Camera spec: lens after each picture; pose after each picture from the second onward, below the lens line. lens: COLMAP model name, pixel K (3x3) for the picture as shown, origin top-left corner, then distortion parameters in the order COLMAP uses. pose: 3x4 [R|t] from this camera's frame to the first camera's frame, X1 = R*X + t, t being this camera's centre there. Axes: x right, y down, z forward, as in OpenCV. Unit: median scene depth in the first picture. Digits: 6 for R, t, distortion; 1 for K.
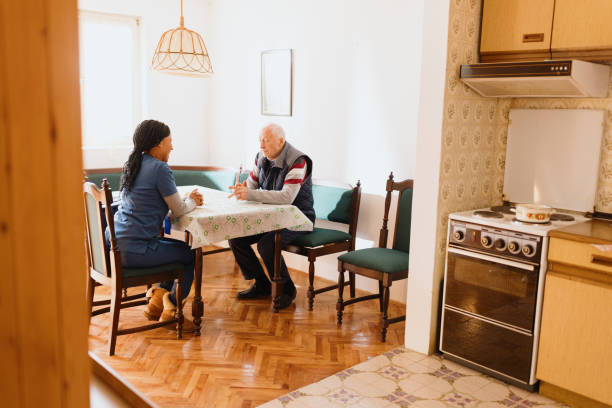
lens RADIAL K [[580.2, 0, 308.3], [0, 580.2, 199.7], [0, 0, 1]] dist [0.007758, -0.029109]
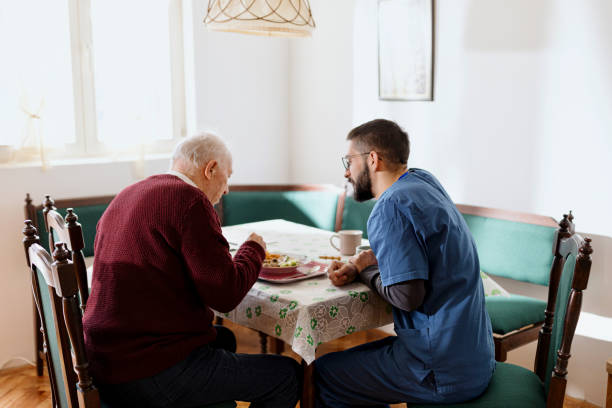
lens RADIAL K [[702.8, 0, 375.2], [0, 702.8, 202.0], [0, 0, 1]] dist [-0.013295, -0.007240]
pose [[0.999772, -0.020576, -0.005736, -0.132308], [0.020566, 0.999787, -0.001891, -0.058165], [0.005774, 0.001773, 0.999982, 0.401958]]
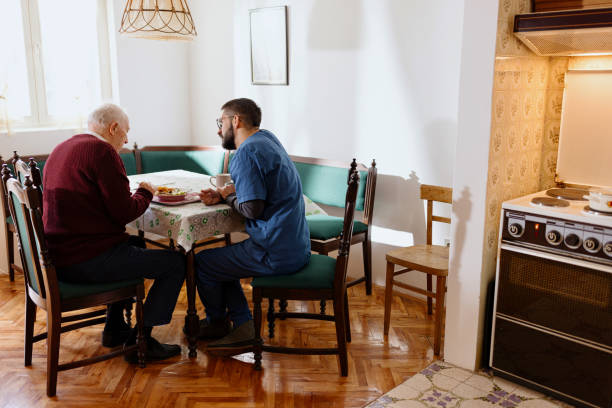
lens RADIAL K [[580.2, 0, 308.3], [0, 580.2, 199.7], [0, 0, 1]] dist [0.007758, -0.029109]
pose [[0.998751, -0.033263, 0.037282, -0.055498], [0.031155, 0.997957, 0.055778, -0.032392], [-0.039061, -0.054547, 0.997747, 0.198947]]
